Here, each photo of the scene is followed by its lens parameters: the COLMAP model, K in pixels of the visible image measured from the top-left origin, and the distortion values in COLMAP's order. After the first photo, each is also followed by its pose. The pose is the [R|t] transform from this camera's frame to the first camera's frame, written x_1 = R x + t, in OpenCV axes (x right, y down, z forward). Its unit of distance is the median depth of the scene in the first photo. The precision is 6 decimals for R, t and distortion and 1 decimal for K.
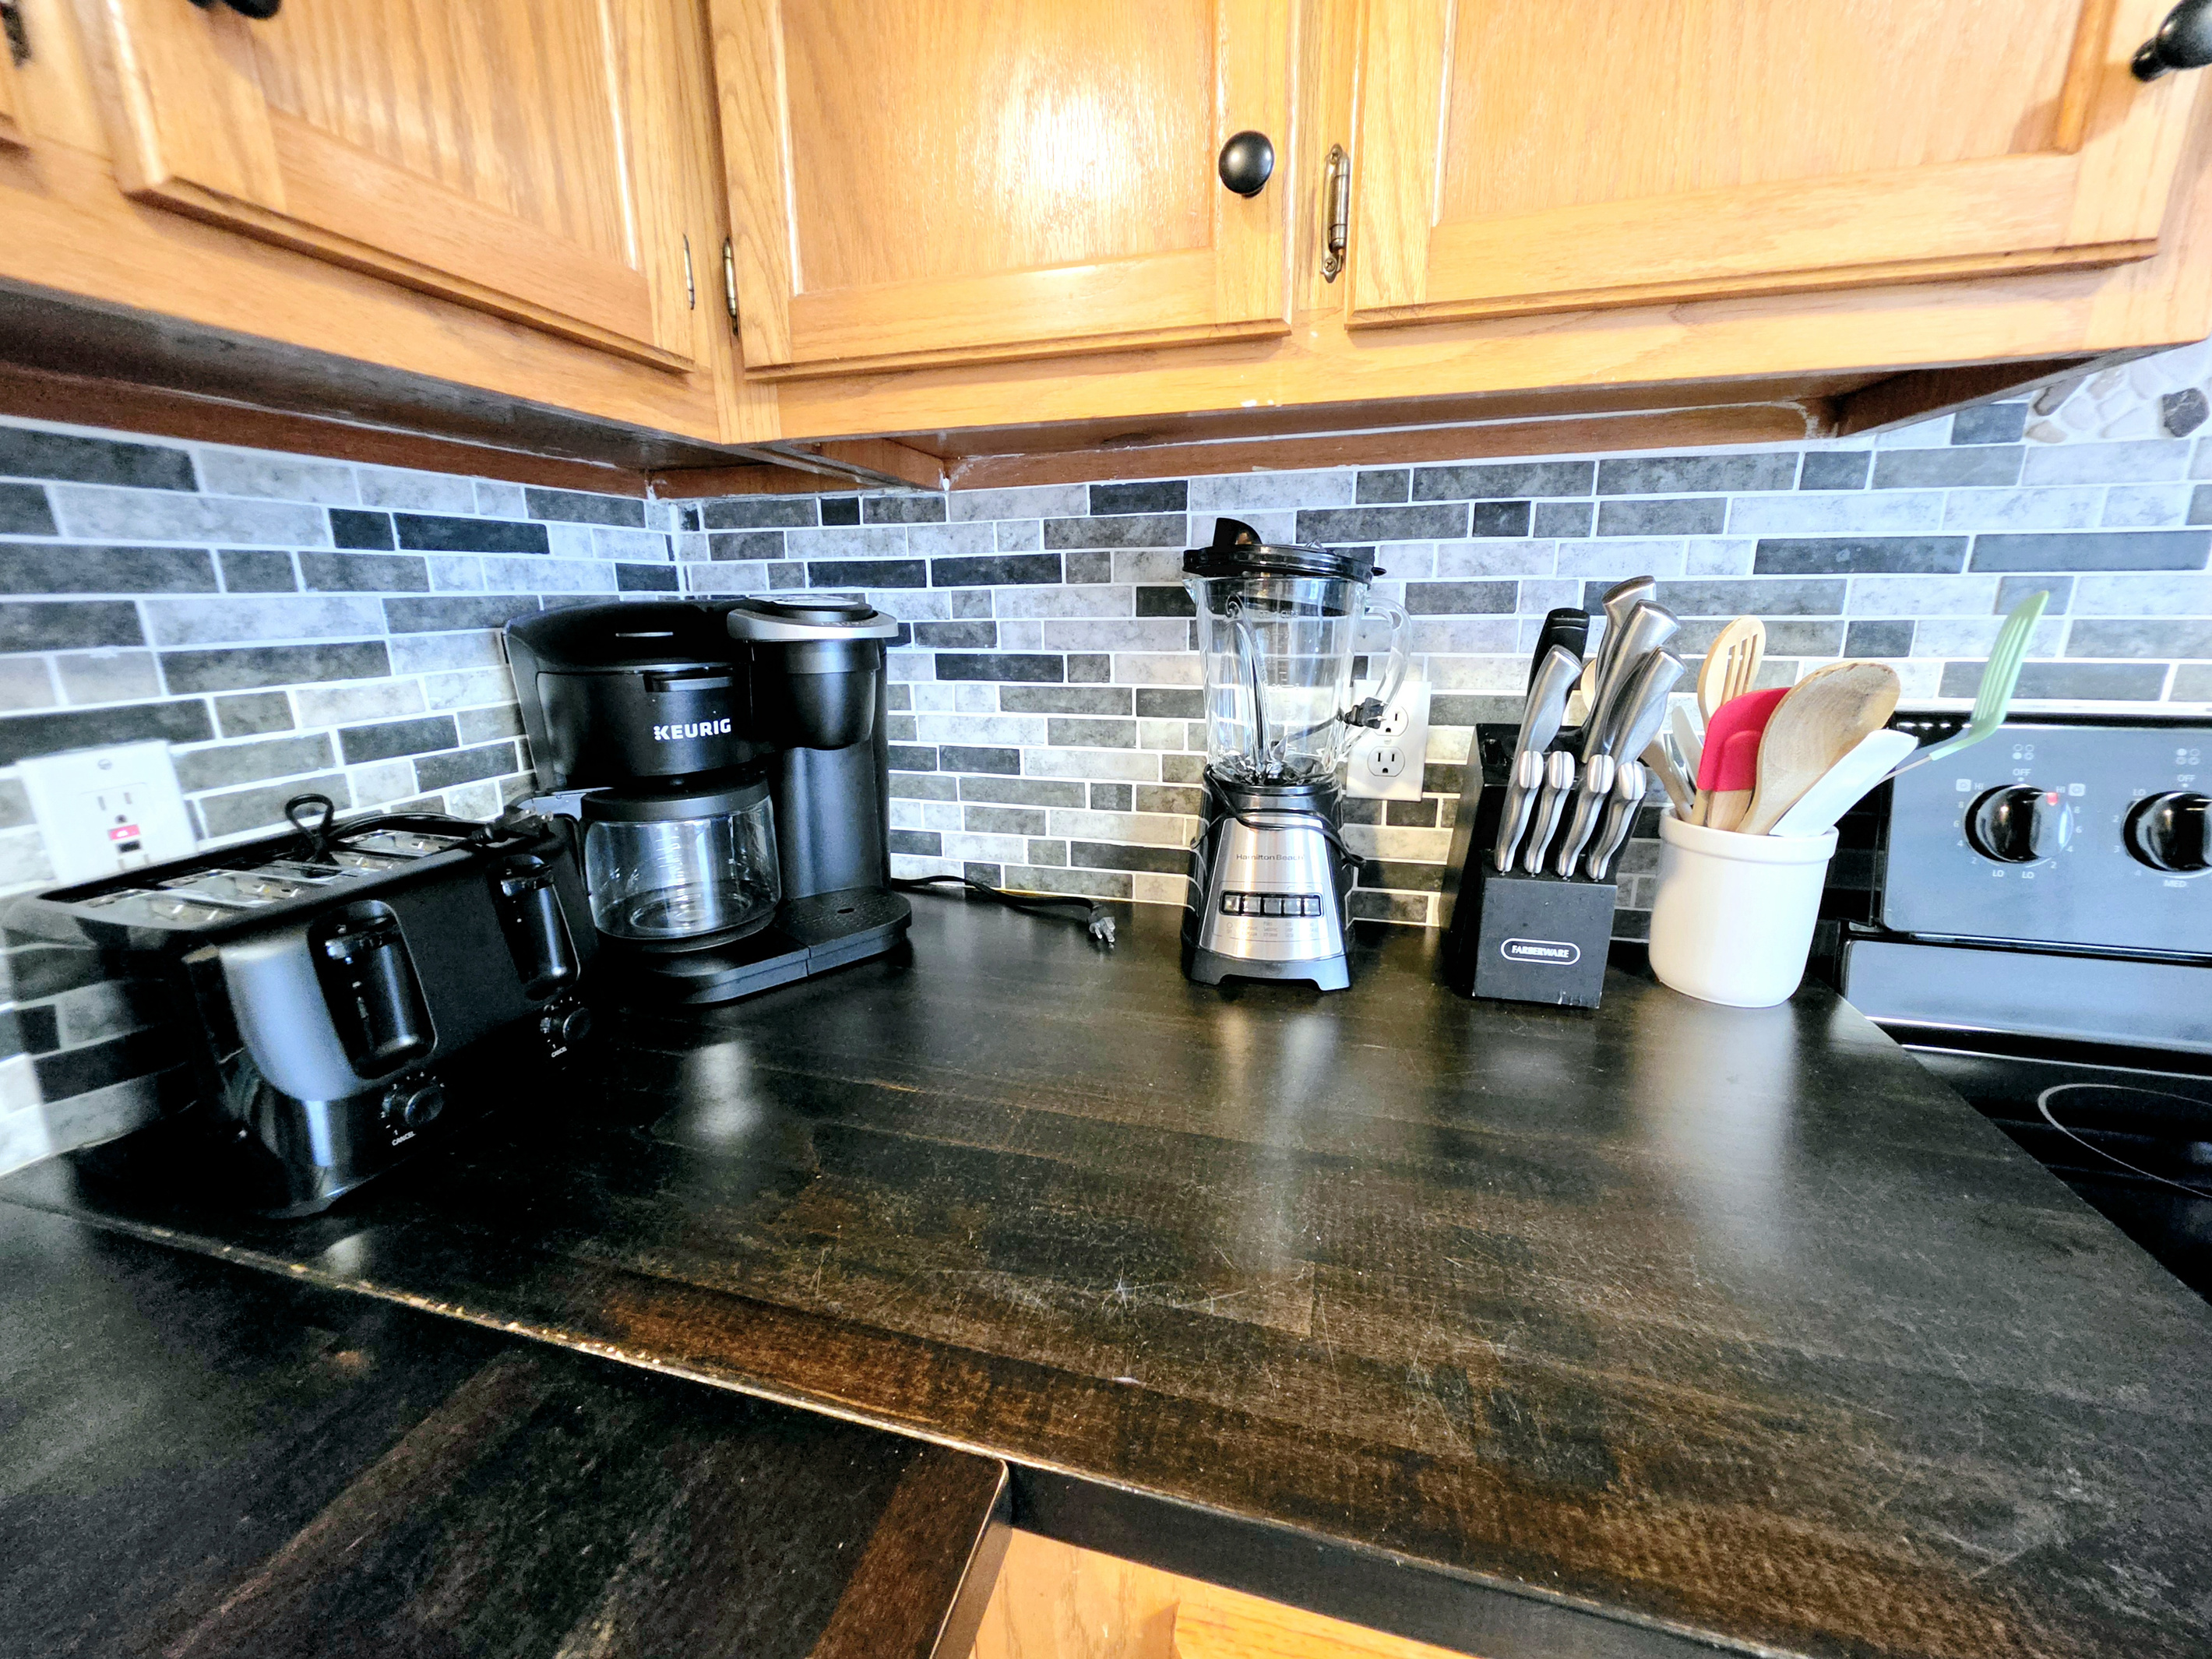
lens RADIAL K [[883.7, 0, 1102.1], [0, 883.7, 817.8], [0, 0, 1]] dist [-0.002244, 0.000238]
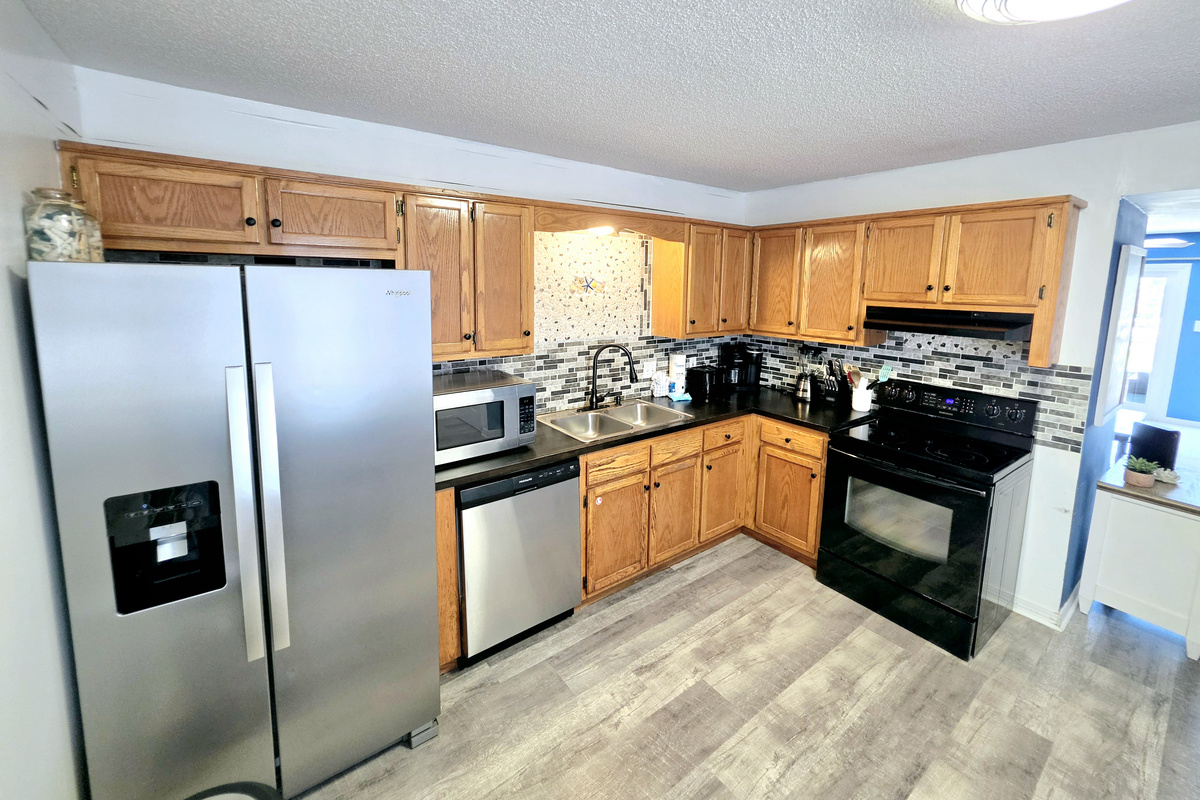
lens RADIAL K [[479.9, 0, 599.3], [0, 479.9, 341.4], [0, 0, 1]] dist [-0.000841, -0.000273]
pose [[0.782470, 0.100065, -0.614595, 1.194240], [-0.174601, 0.982666, -0.062300, 0.218448], [0.597708, 0.156057, 0.786379, -3.146094]]
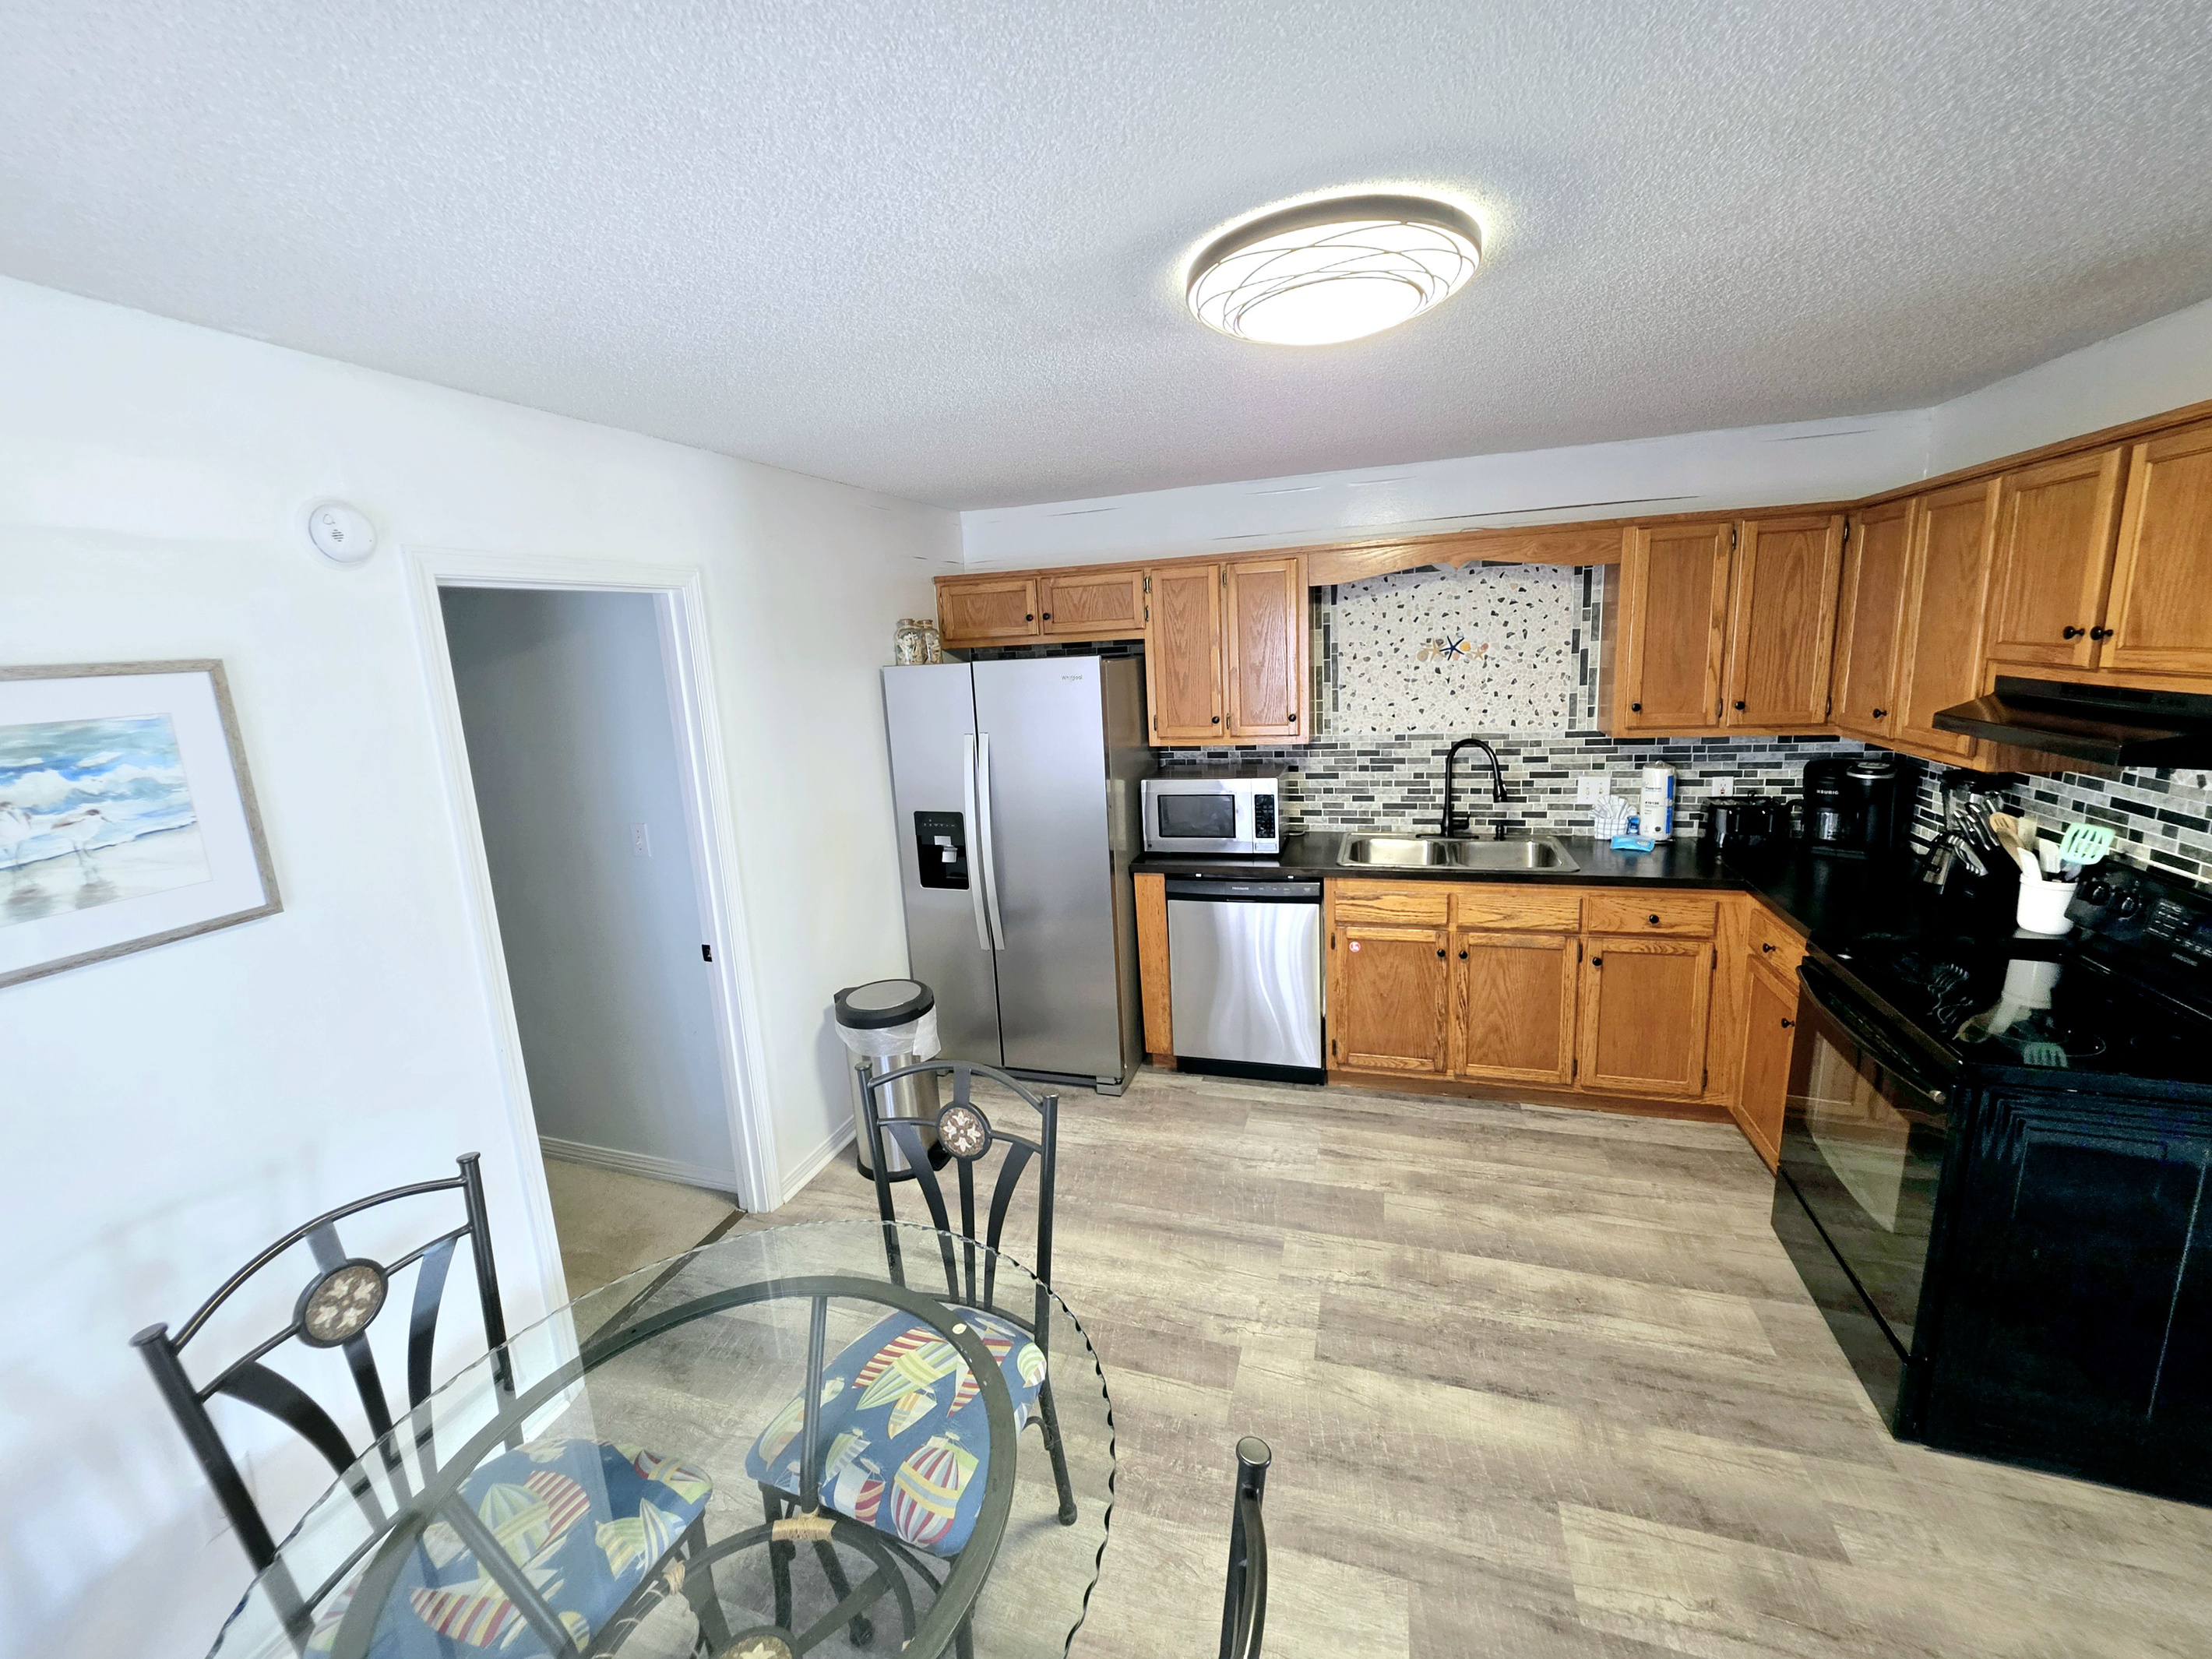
lens RADIAL K [[890.6, 0, 1116.5], [0, 890.6, 801.0], [0, 0, 1]] dist [0.000234, 0.000130]
pose [[-0.038042, 0.193967, -0.980270, 3.235332], [-0.191755, 0.961333, 0.197661, -0.206888], [0.980705, 0.195491, 0.000623, -1.969651]]
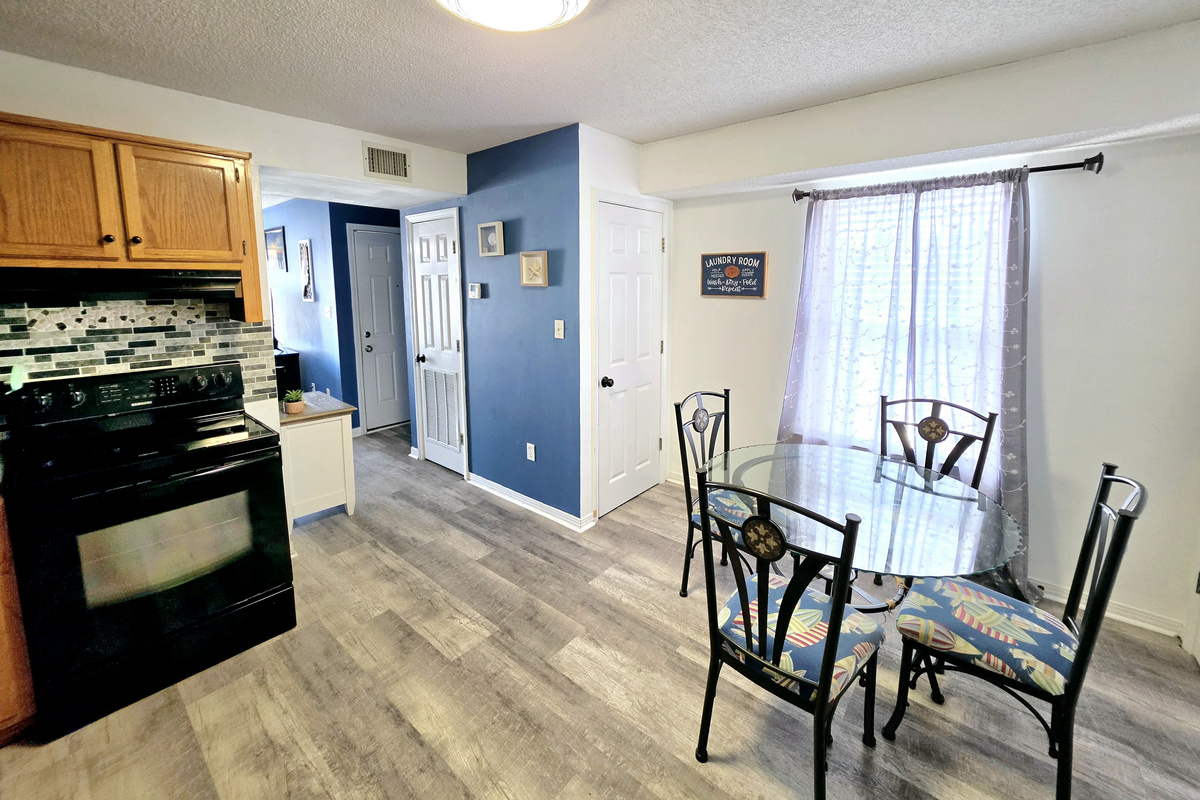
lens RADIAL K [[479.9, 0, 599.3], [0, 479.9, 341.4], [0, 0, 1]] dist [-0.000841, -0.000273]
pose [[0.433978, -0.102197, 0.895108, -0.038189], [0.215699, 0.976435, 0.006904, 0.267150], [-0.874721, 0.190078, 0.445796, -2.493099]]
